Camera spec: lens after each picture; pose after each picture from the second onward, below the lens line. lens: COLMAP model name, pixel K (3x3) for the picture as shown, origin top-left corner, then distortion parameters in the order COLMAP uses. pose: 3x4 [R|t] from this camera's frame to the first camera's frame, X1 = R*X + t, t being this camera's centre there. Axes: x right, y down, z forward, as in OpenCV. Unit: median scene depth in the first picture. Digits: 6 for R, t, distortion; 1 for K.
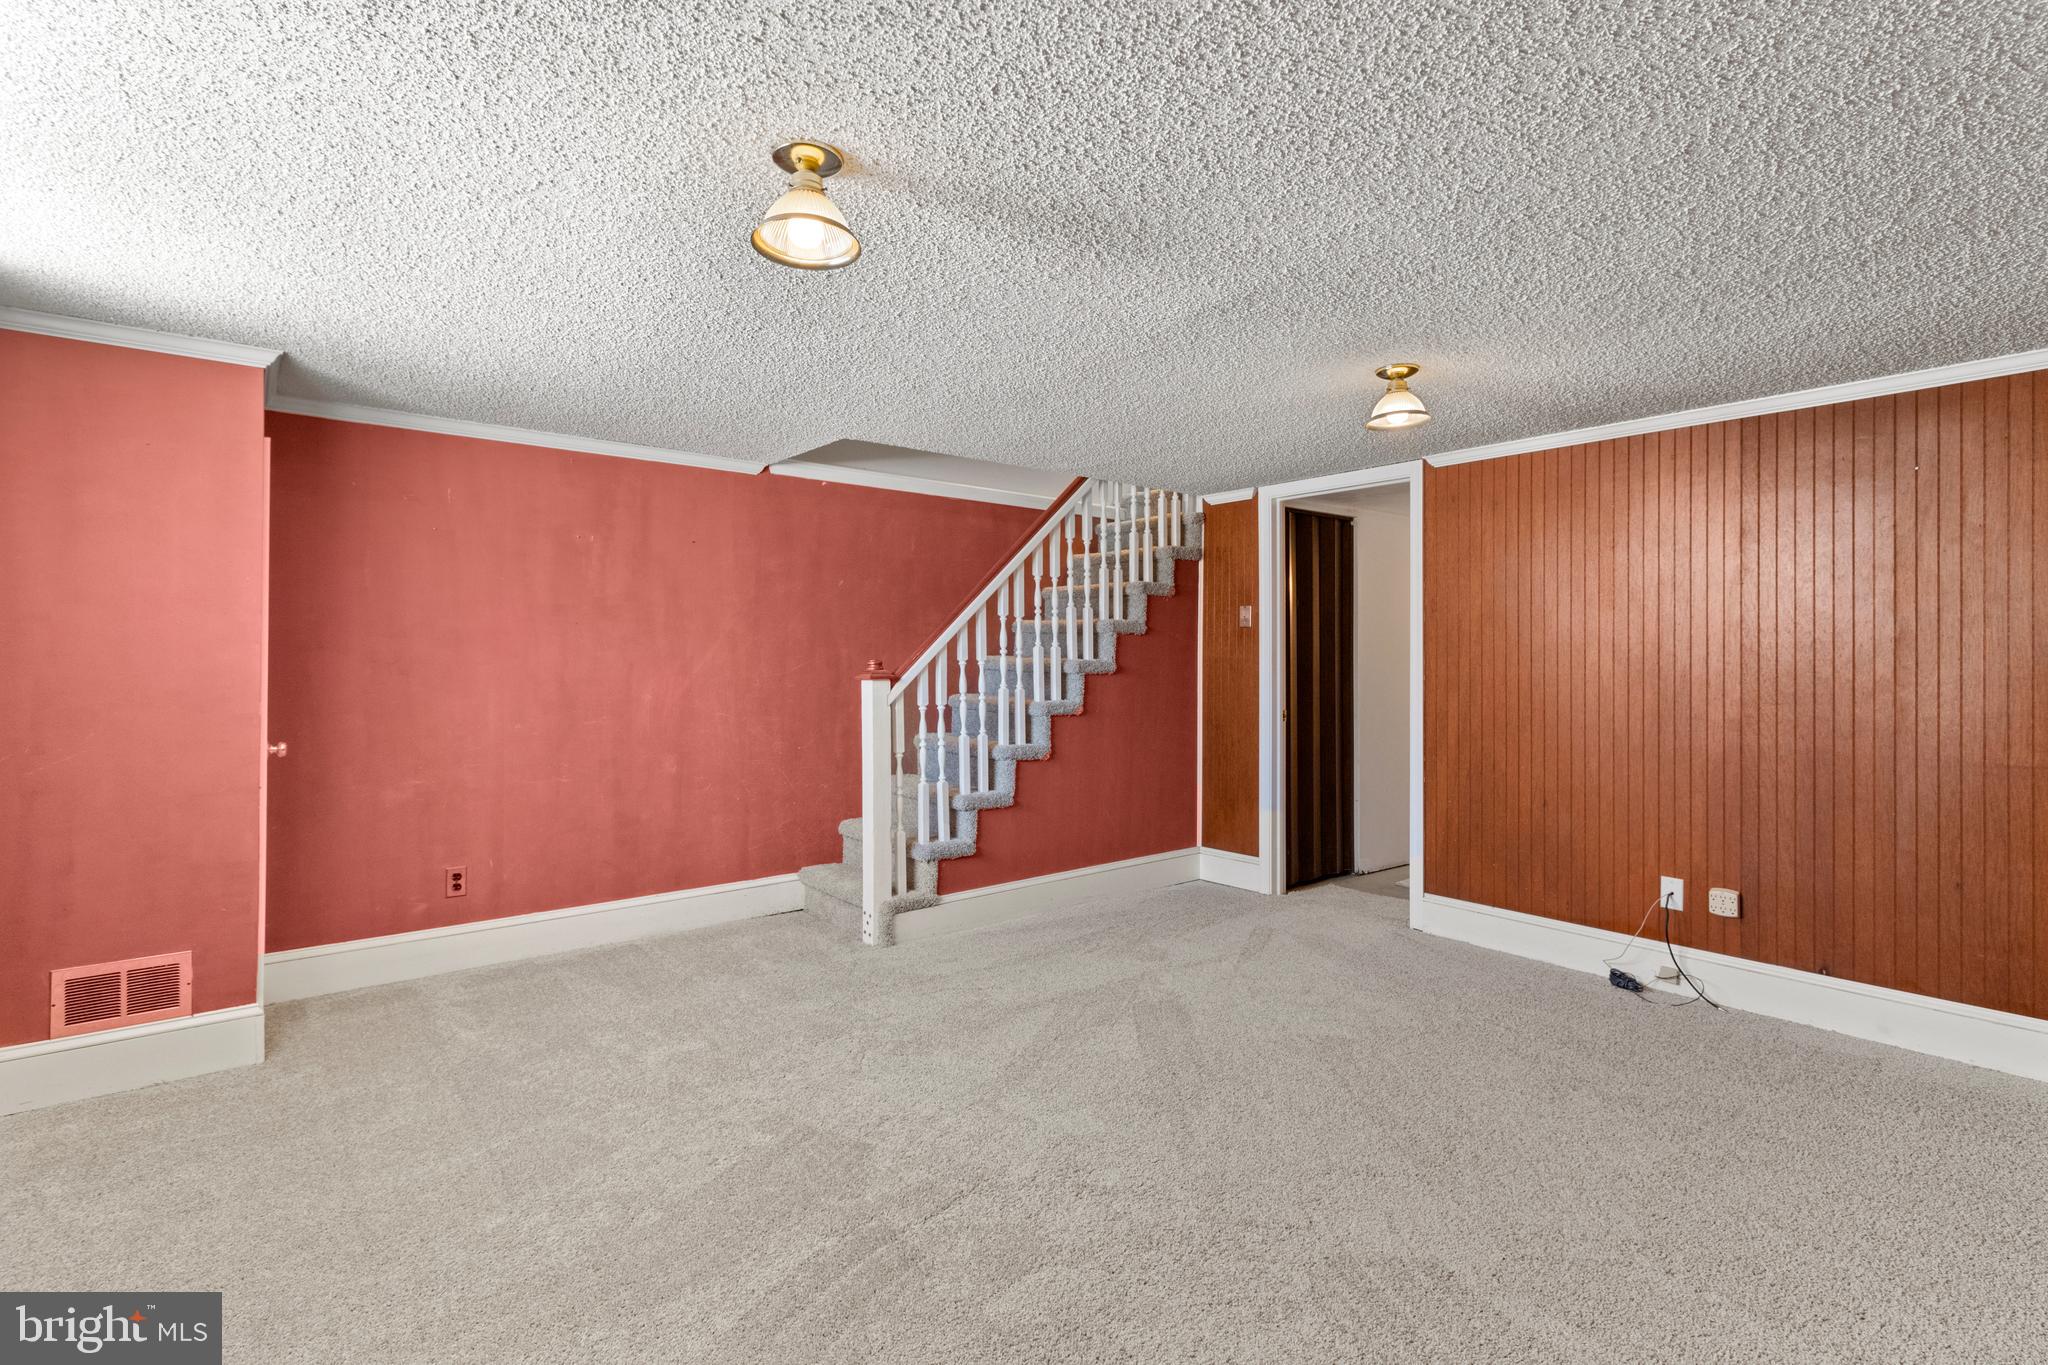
lens RADIAL K [[965.4, 0, 1011.3], [0, 965.4, 662.6], [0, 0, 1]] dist [0.004853, 0.000841]
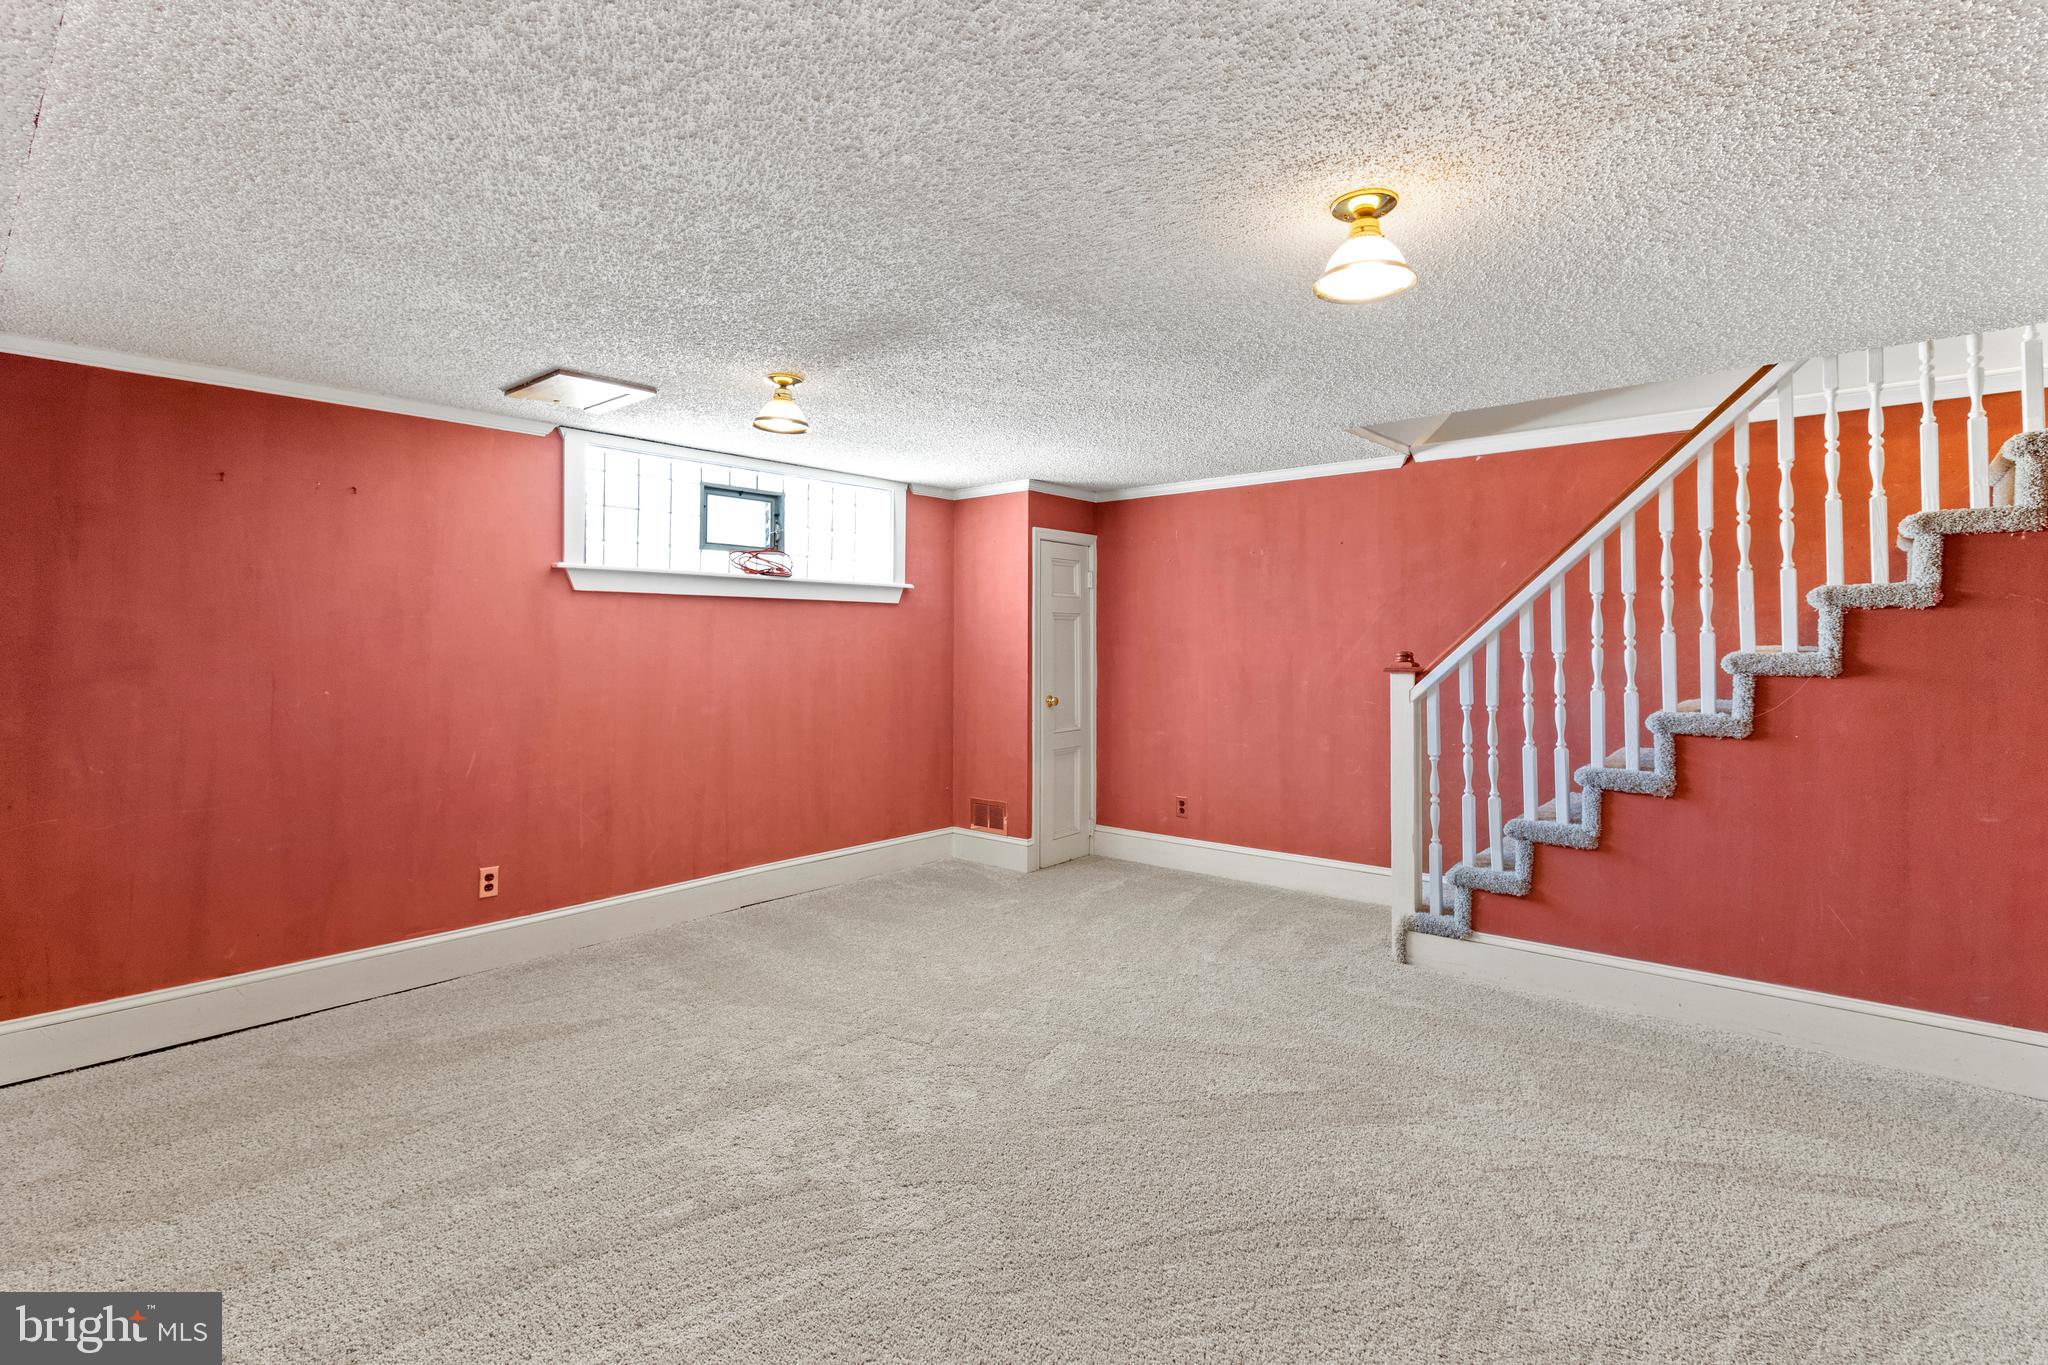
lens RADIAL K [[965.4, 0, 1032.8], [0, 965.4, 637.9], [0, 0, 1]] dist [0.004853, 0.000841]
pose [[0.174005, -0.011210, -0.984681, 0.696245], [-0.000730, 0.999933, -0.011512, -0.004273], [0.984745, 0.002722, 0.173985, 0.477706]]
